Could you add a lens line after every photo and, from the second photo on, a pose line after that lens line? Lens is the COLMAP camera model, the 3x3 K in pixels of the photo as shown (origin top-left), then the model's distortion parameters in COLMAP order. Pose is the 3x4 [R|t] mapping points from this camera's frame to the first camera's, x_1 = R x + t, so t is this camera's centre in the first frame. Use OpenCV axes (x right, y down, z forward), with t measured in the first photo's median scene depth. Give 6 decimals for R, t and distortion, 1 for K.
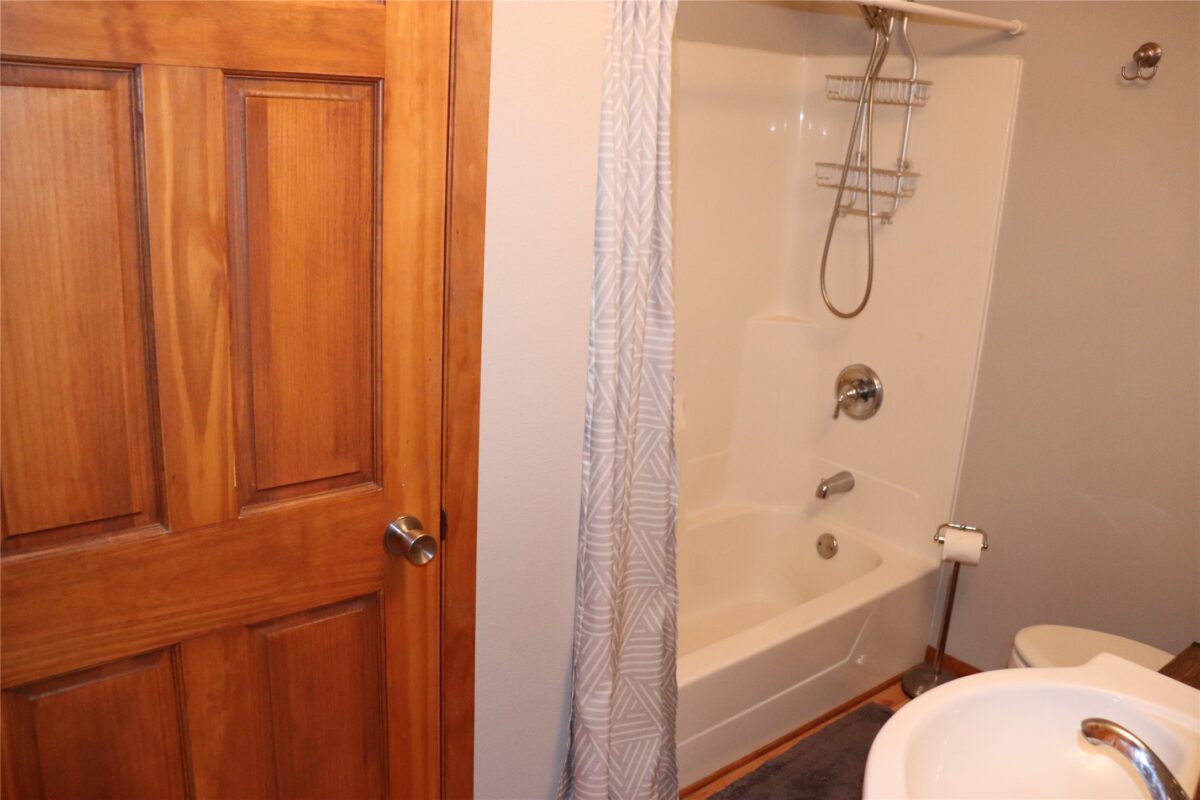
lens RADIAL K [[982.5, 0, 597.1], [0, 982.5, 400.4], [0, 0, 1]] dist [-0.174980, 0.147353]
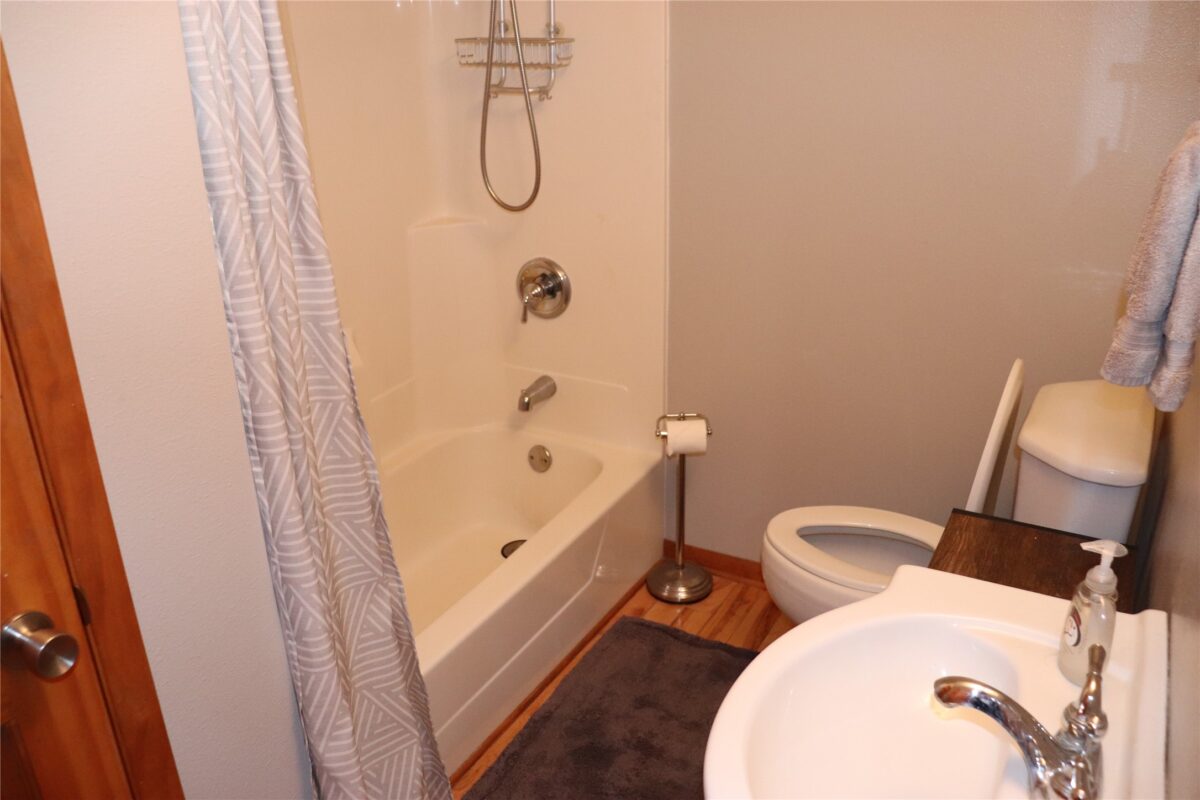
lens RADIAL K [[982.5, 0, 594.9], [0, 982.5, 410.5], [0, 0, 1]] dist [-0.174980, 0.147353]
pose [[0.927448, -0.210354, 0.309178, 0.010086], [0.169521, 0.973453, 0.153789, -0.047241], [-0.333320, -0.090220, 0.938487, 0.174971]]
